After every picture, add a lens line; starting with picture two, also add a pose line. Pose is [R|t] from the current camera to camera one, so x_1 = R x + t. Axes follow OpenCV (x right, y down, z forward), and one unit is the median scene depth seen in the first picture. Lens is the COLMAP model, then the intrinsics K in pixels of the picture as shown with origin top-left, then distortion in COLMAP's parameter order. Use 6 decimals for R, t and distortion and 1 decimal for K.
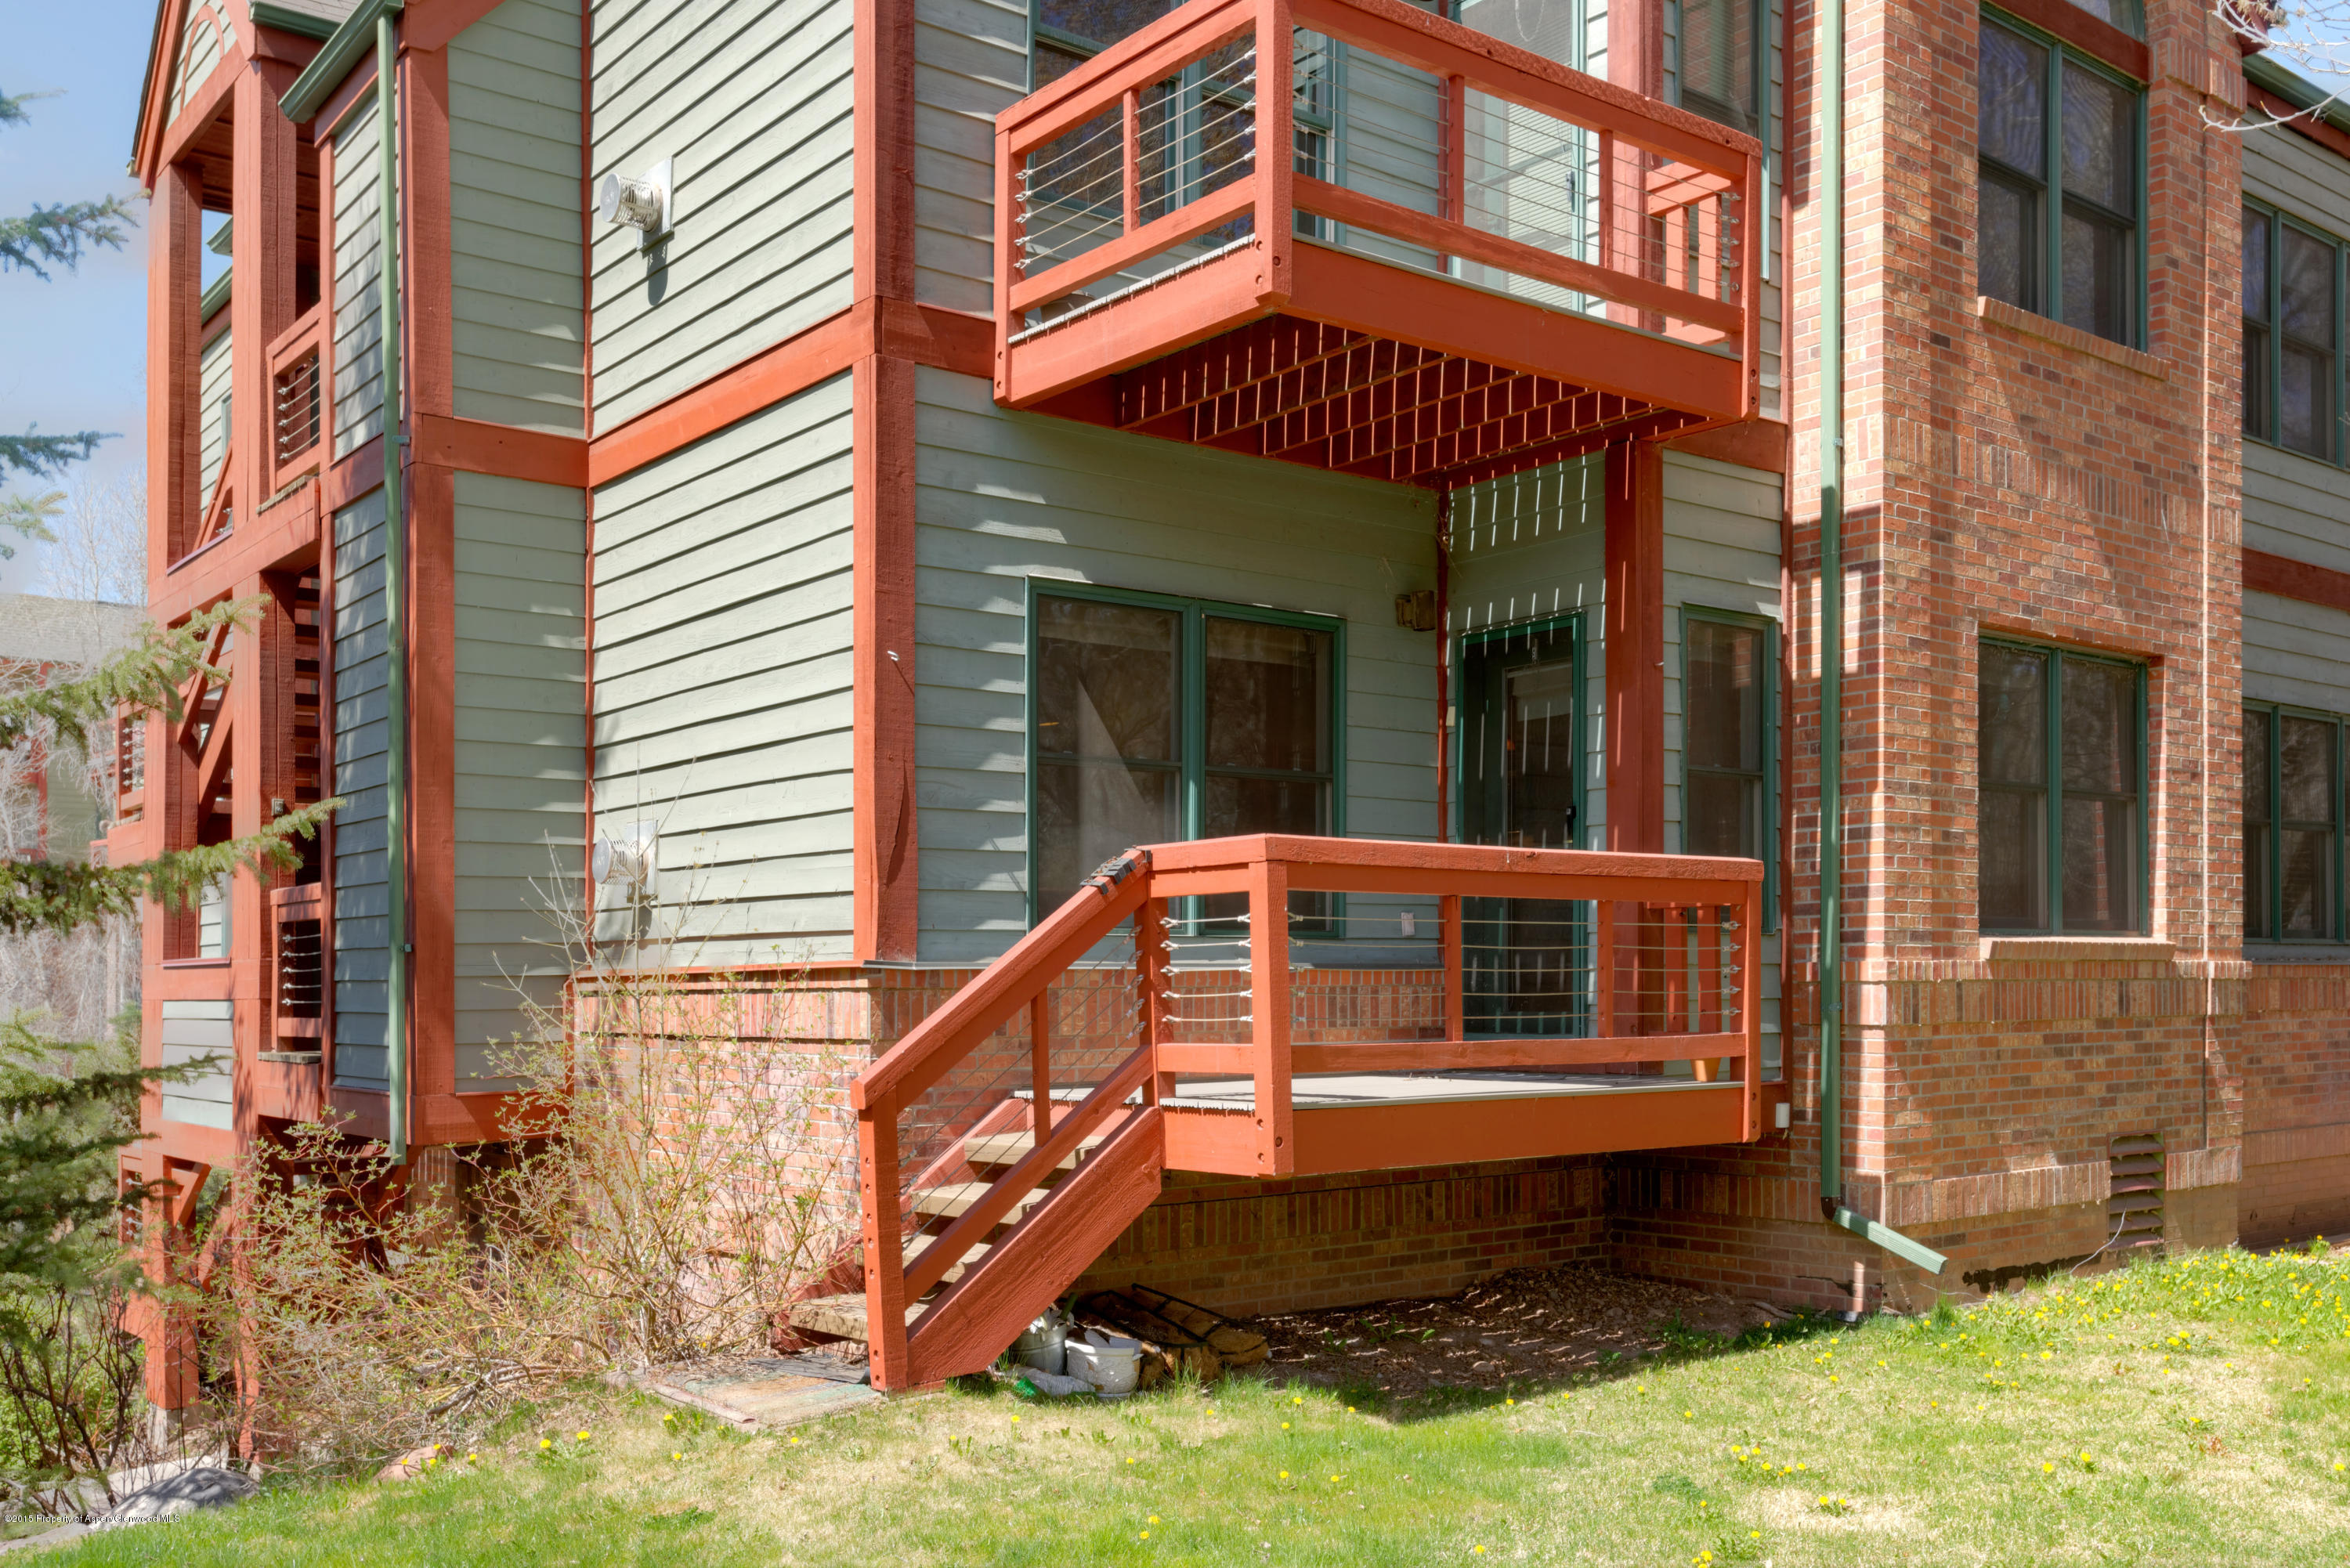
lens RADIAL K [[2080.4, 0, 1182.1], [0, 2080.4, 774.4], [0, 0, 1]] dist [-0.026265, 0.001316]
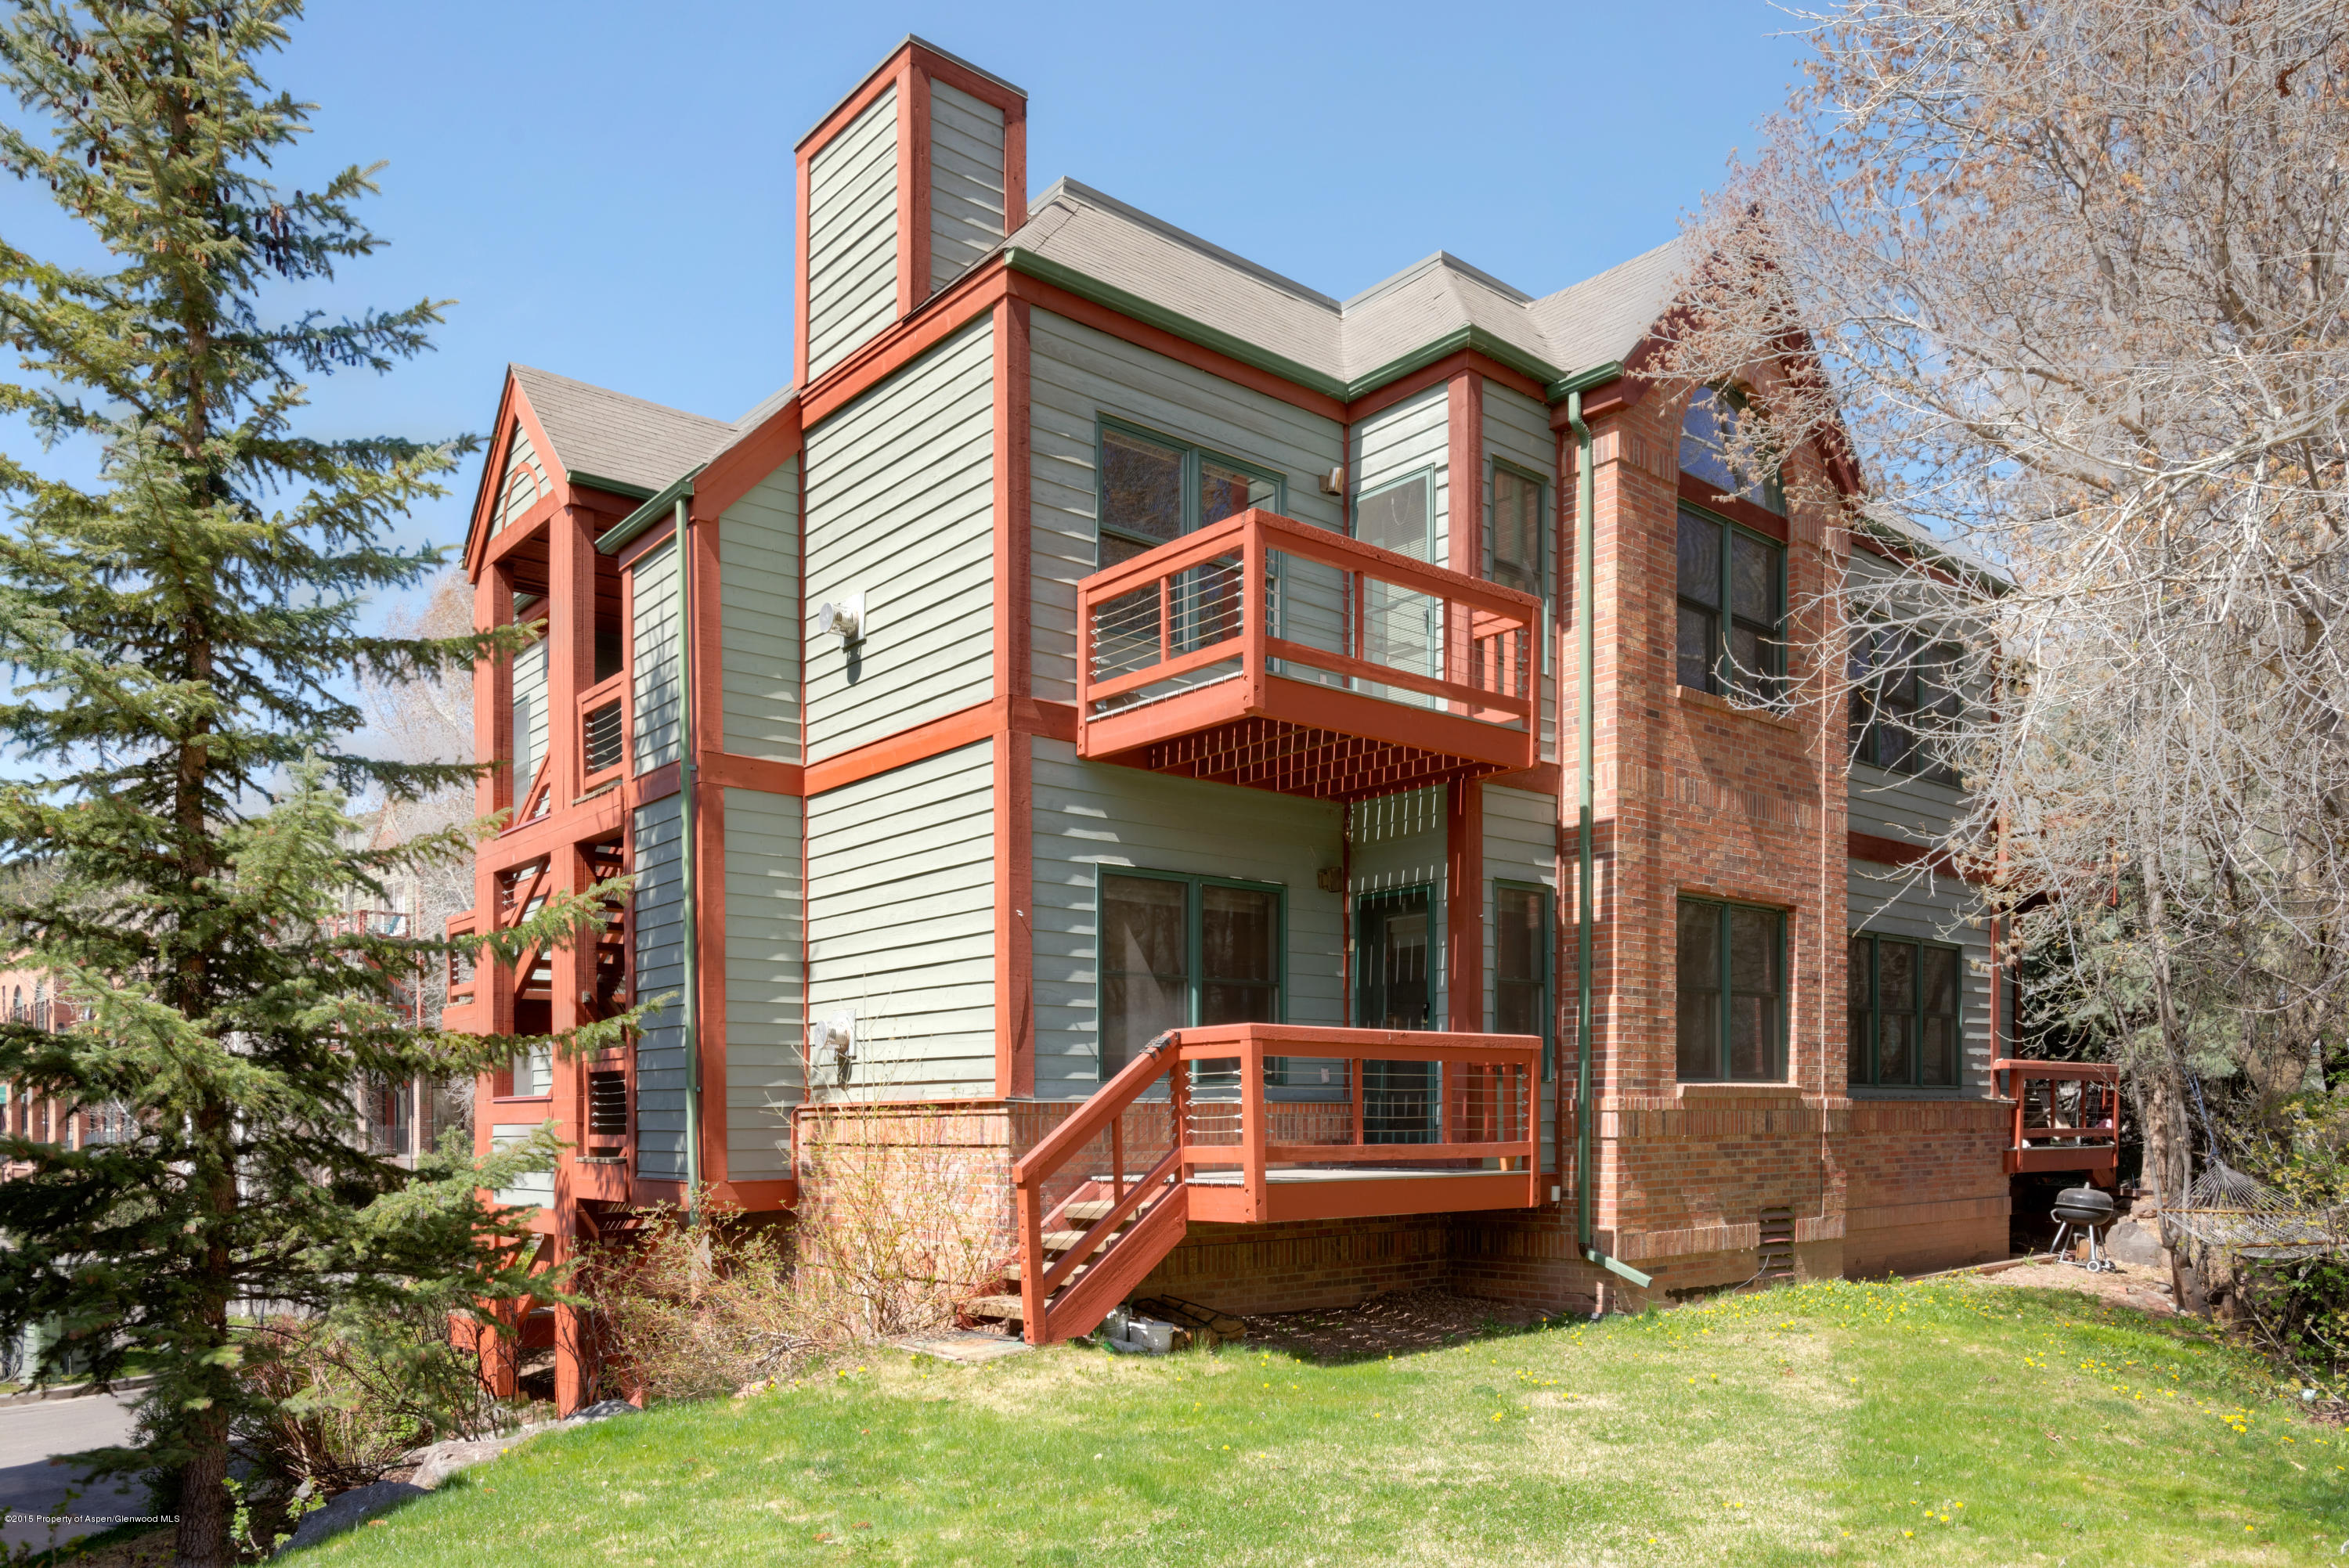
lens RADIAL K [[1652.8, 0, 1178.8], [0, 1652.8, 914.6], [0, 0, 1]] dist [-0.070407, -0.001142]
pose [[0.999303, 0.004561, 0.037040, -0.053266], [-0.003635, 0.999680, -0.025044, -0.020417], [-0.037143, 0.024892, 0.999000, -0.277909]]
